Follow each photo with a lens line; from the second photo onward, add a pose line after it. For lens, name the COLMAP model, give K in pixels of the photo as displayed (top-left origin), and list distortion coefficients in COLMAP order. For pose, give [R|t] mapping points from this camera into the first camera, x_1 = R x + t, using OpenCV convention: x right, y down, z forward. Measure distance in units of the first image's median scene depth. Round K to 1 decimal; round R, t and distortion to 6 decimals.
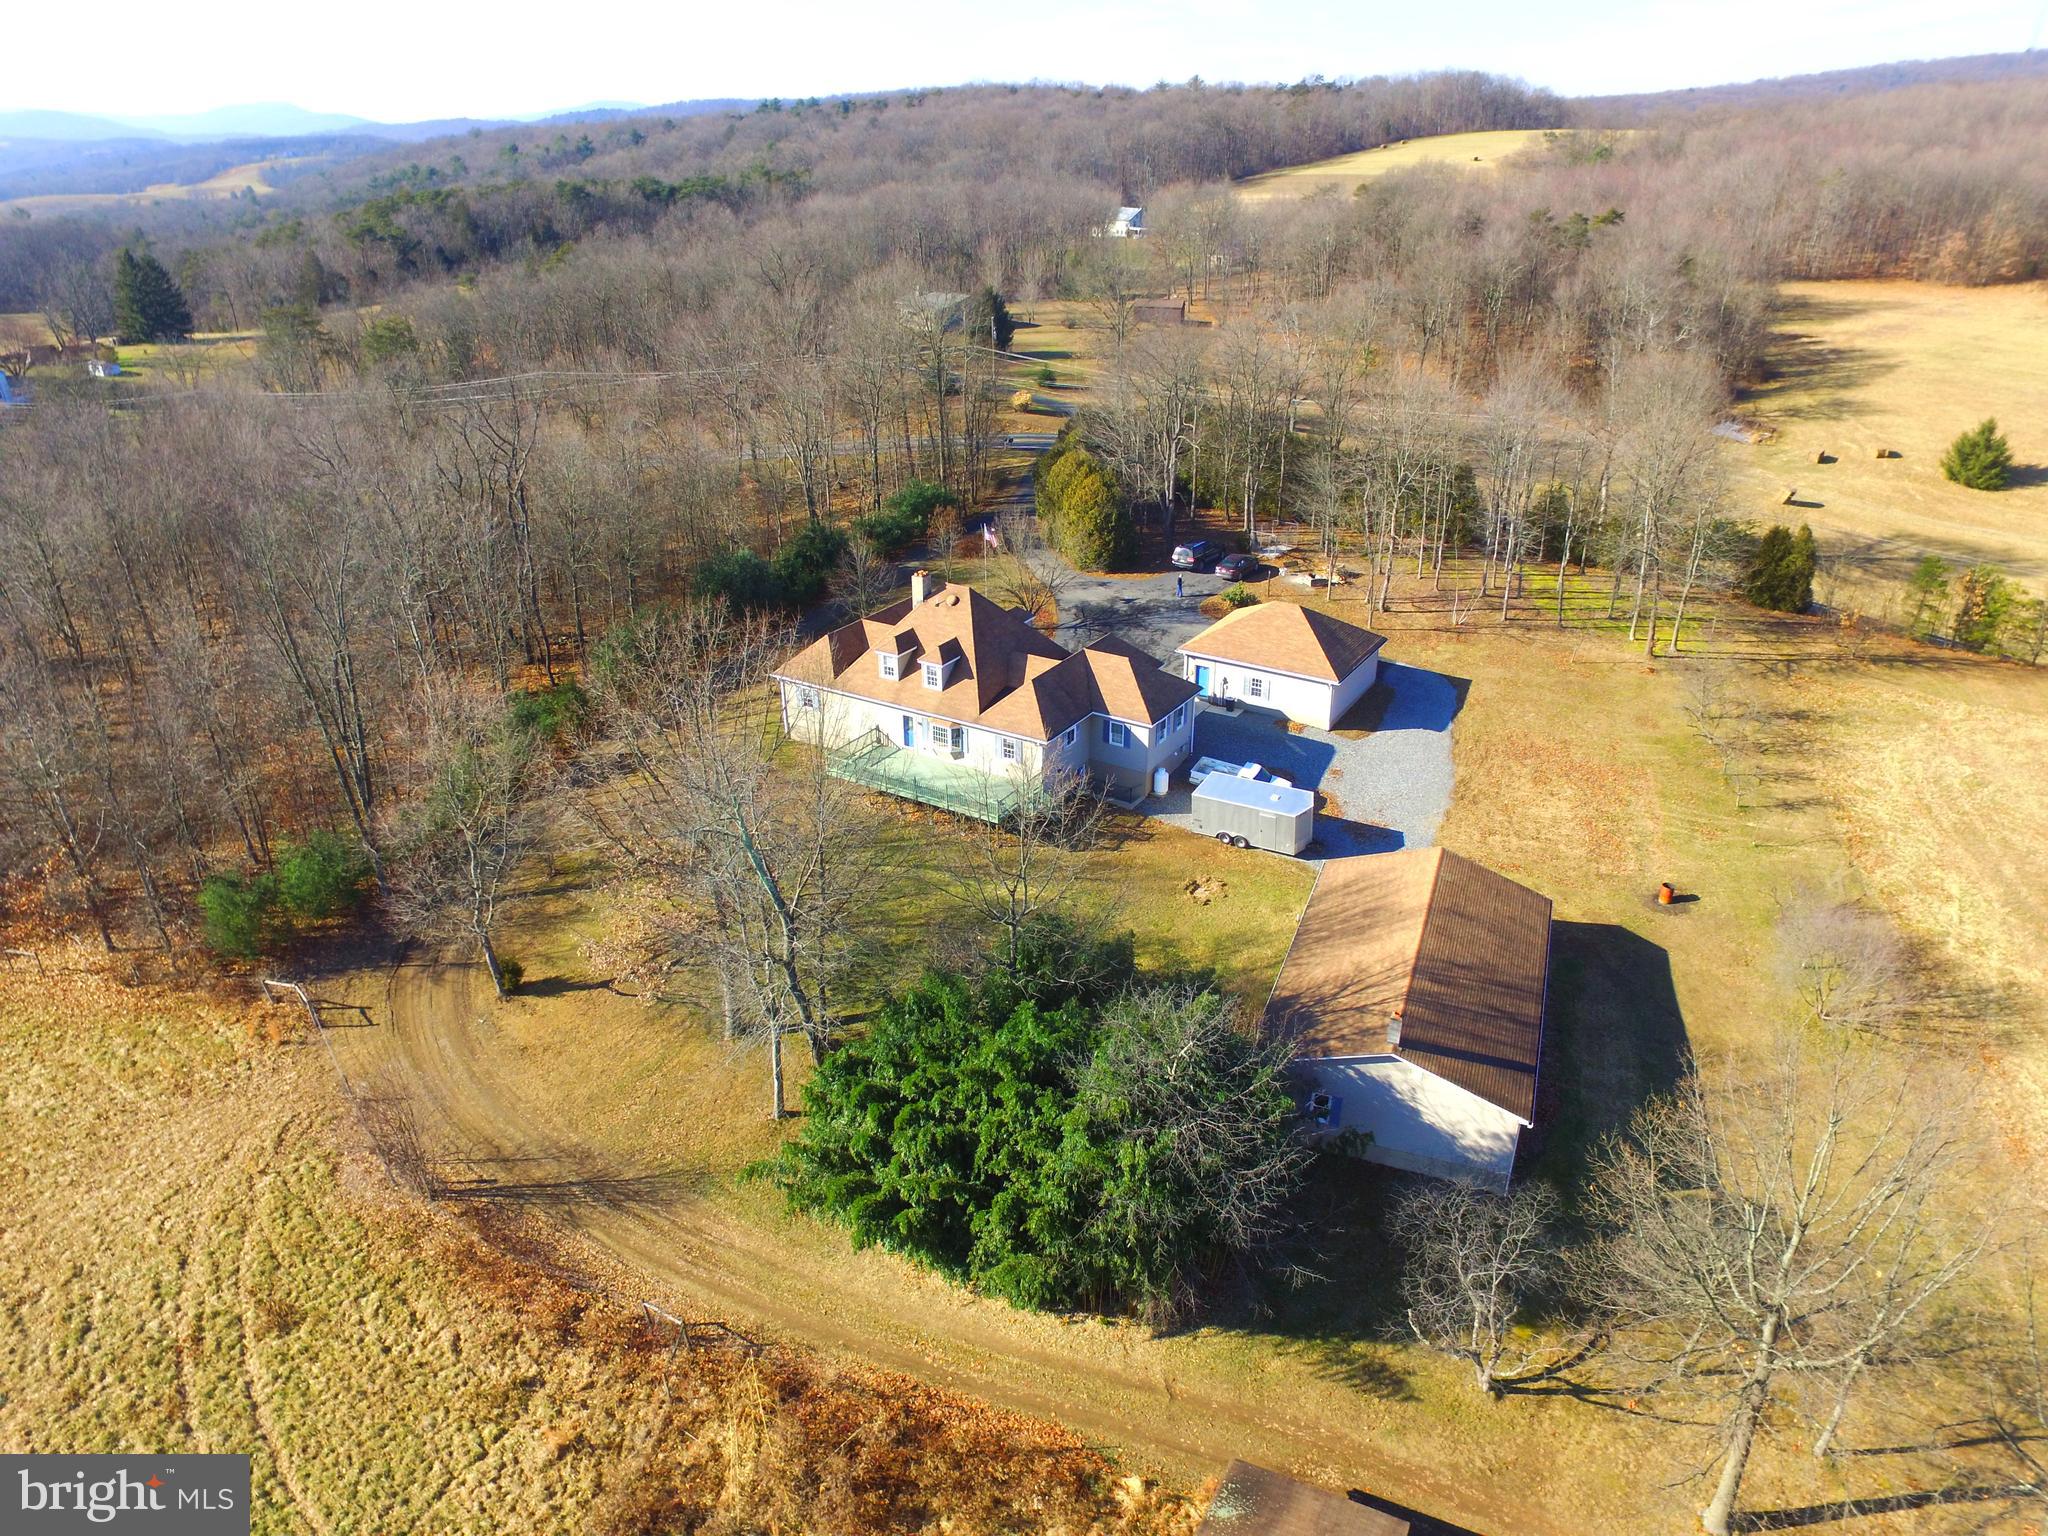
lens RADIAL K [[1394.5, 0, 1031.8], [0, 1394.5, 763.0], [0, 0, 1]] dist [-0.134811, 0.103298]
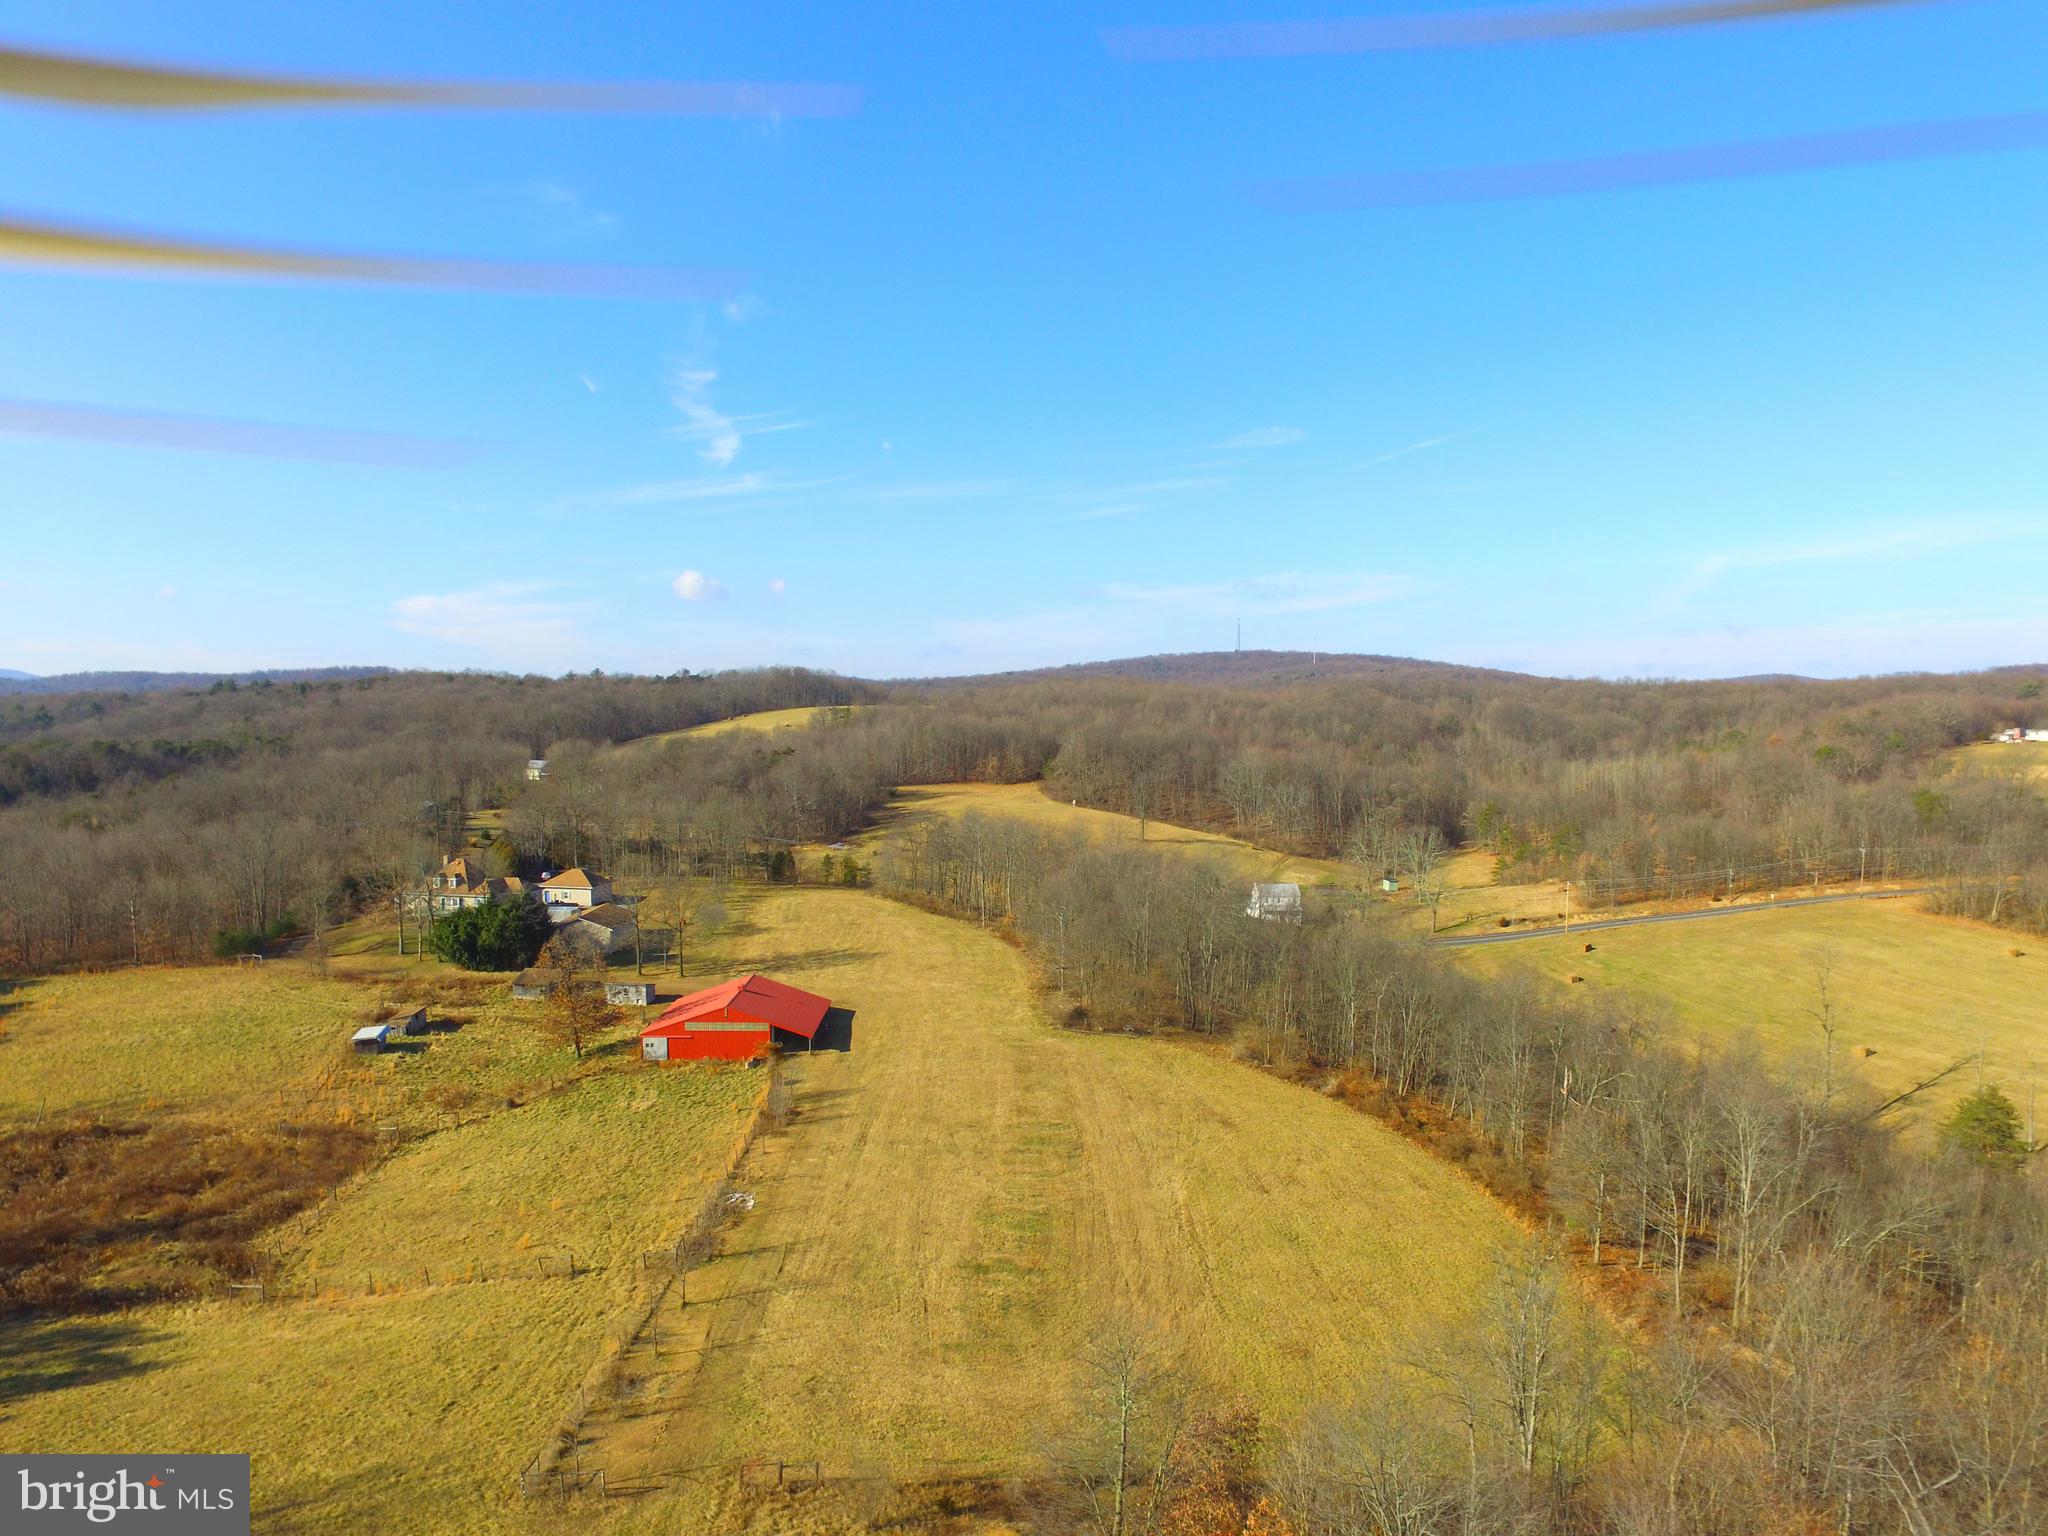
lens RADIAL K [[1394.5, 0, 1031.8], [0, 1394.5, 763.0], [0, 0, 1]] dist [-0.134811, 0.103298]
pose [[0.922174, -0.008584, 0.386681, -0.009325], [0.156479, 0.922560, -0.352699, 0.163930], [-0.353709, 0.385757, 0.852104, -0.363619]]
